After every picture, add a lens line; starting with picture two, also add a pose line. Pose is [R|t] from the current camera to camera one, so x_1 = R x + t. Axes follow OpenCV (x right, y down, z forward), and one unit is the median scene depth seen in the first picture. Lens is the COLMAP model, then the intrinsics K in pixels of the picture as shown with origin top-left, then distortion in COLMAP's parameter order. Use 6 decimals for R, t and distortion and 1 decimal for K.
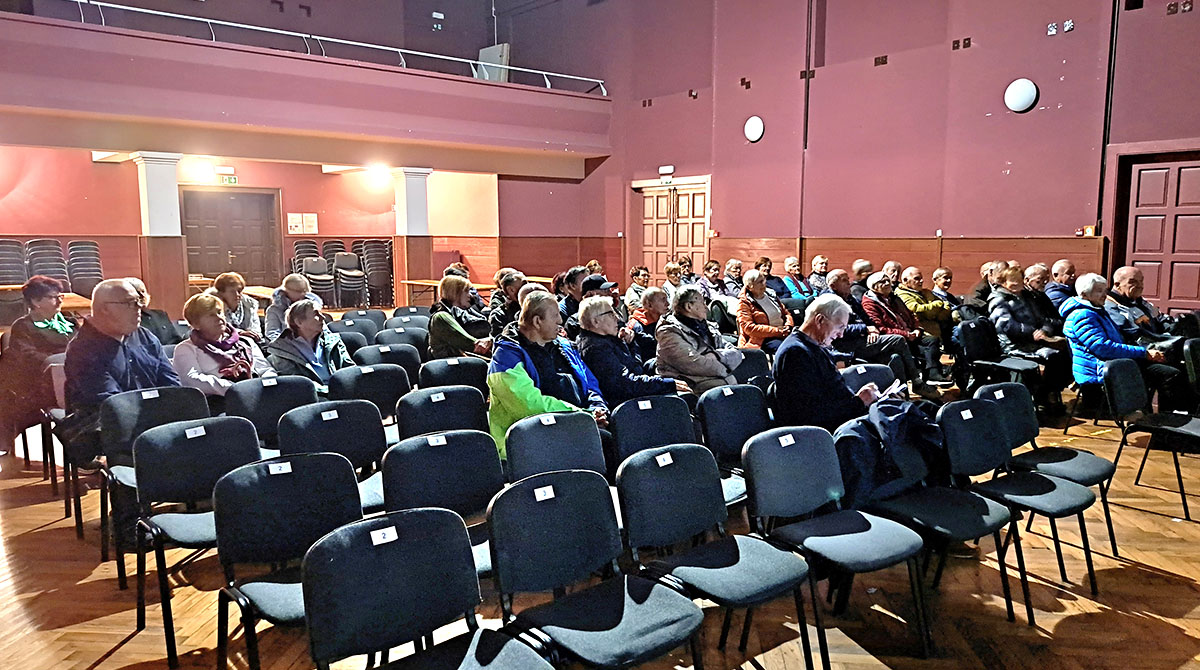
lens RADIAL K [[886.0, 0, 603.2], [0, 886.0, 336.5], [0, 0, 1]] dist [0.115169, -0.154242]
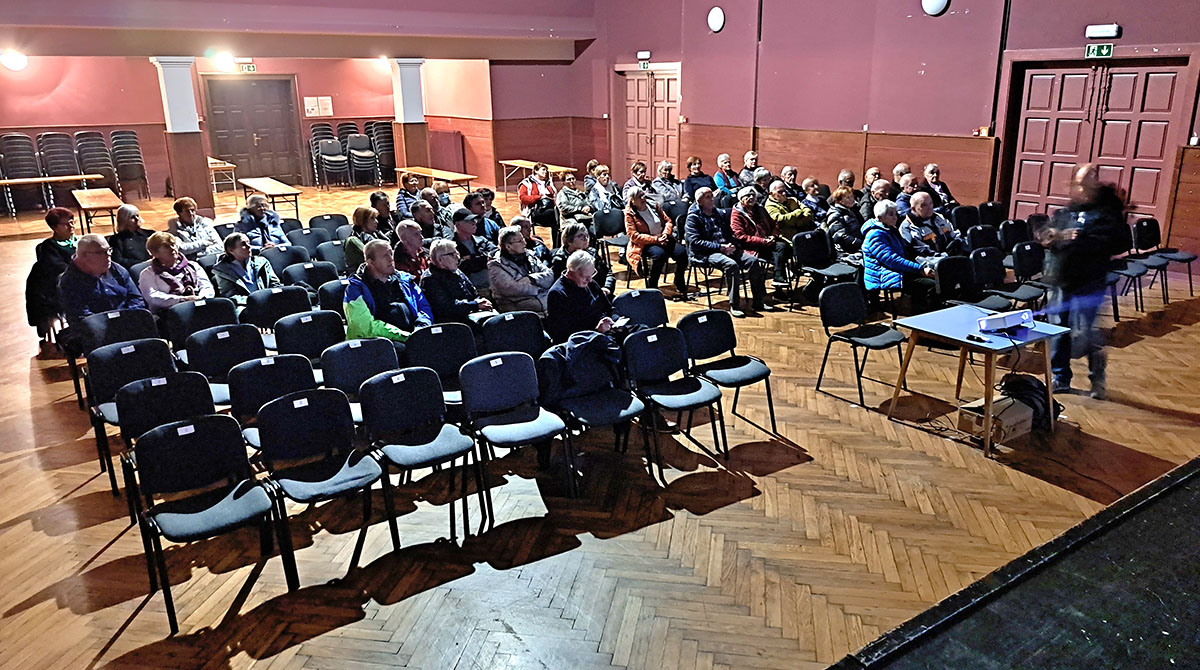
lens RADIAL K [[886.0, 0, 603.2], [0, 886.0, 336.5], [0, 0, 1]] dist [0.115169, -0.154242]
pose [[0.996780, 0.010148, -0.079538, 0.142235], [0.003681, 0.985122, 0.171820, -0.052694], [0.080098, -0.171559, 0.981912, -0.132575]]
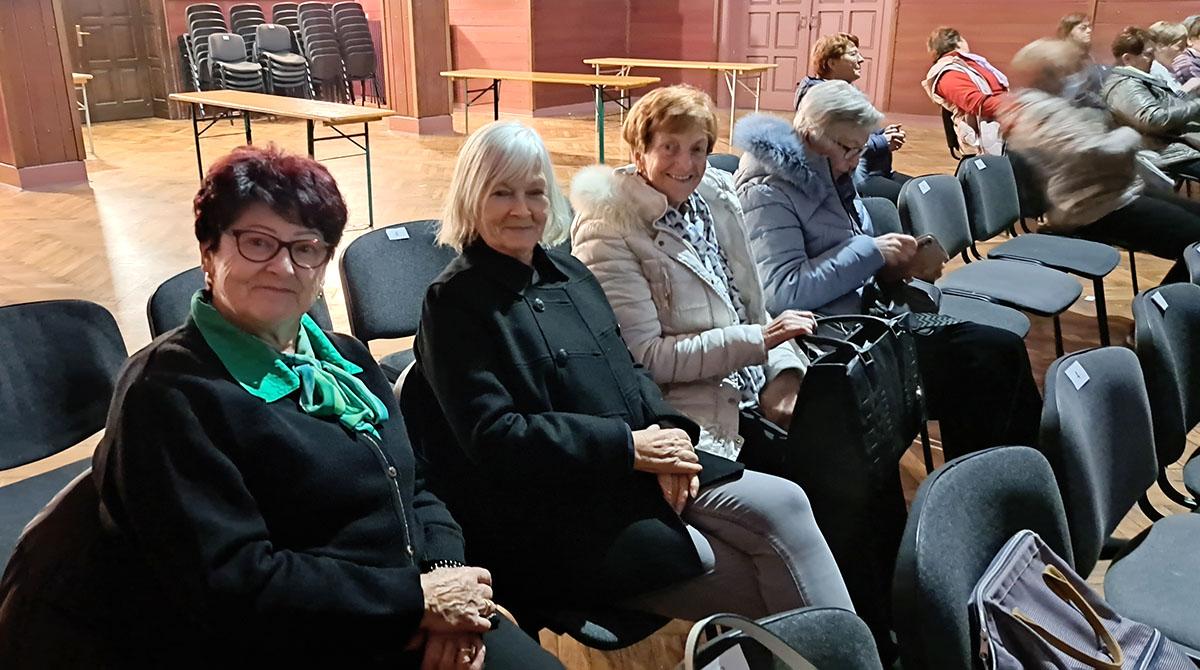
lens RADIAL K [[886.0, 0, 603.2], [0, 886.0, 336.5], [0, 0, 1]] dist [0.115169, -0.154242]
pose [[0.973225, -0.088945, 0.211947, -0.300730], [0.036020, 0.969719, 0.241551, -0.035763], [-0.227013, -0.227449, 0.946959, 0.405125]]
